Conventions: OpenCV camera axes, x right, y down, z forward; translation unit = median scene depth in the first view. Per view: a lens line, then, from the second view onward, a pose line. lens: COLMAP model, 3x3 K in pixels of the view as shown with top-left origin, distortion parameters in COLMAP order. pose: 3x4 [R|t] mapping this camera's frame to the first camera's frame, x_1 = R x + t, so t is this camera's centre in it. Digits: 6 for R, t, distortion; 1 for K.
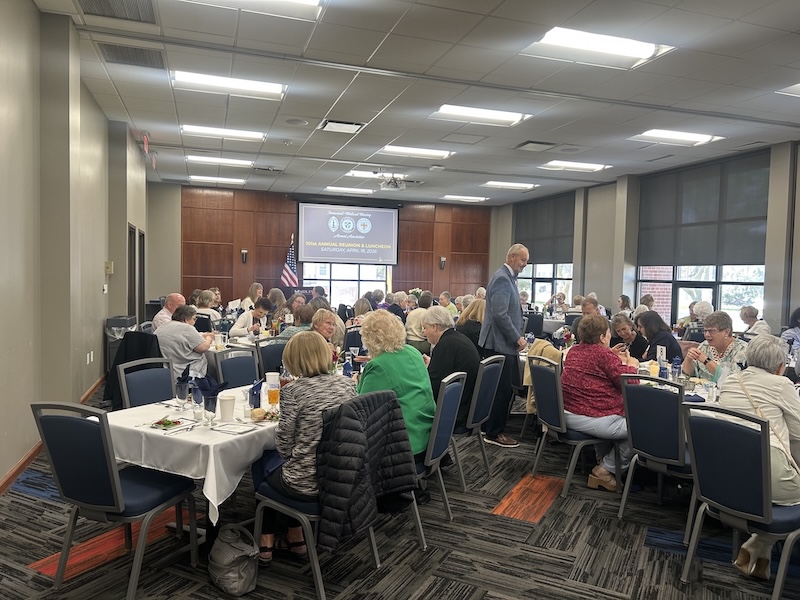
lens RADIAL K [[593.3, 0, 404.2], [0, 593.3, 299.8], [0, 0, 1]] dist [0.044216, -0.049936]
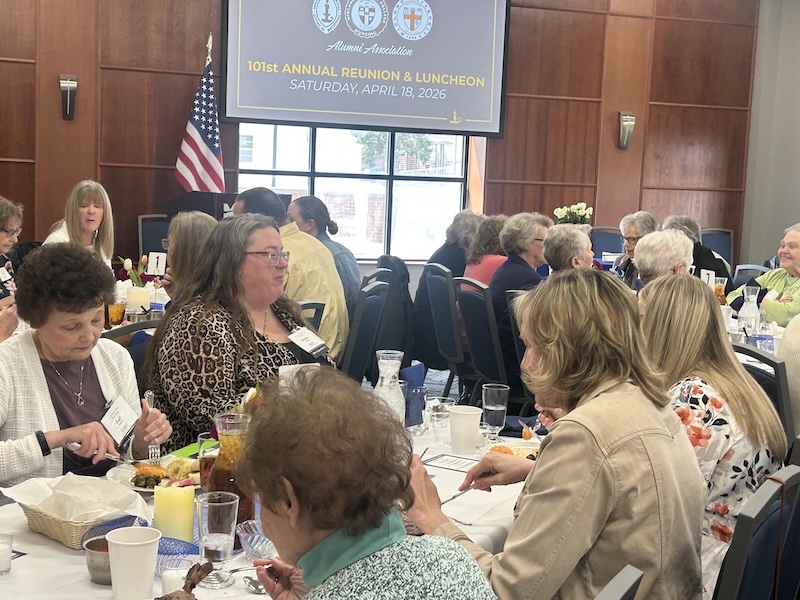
lens RADIAL K [[1198.7, 0, 403.8], [0, 1198.7, 298.0], [0, 0, 1]] dist [0.092092, 0.000000]
pose [[0.999810, 0.017227, -0.009074, -0.064723], [-0.016551, 0.997416, 0.069903, -0.010578], [0.010255, -0.069740, 0.997513, 0.287535]]
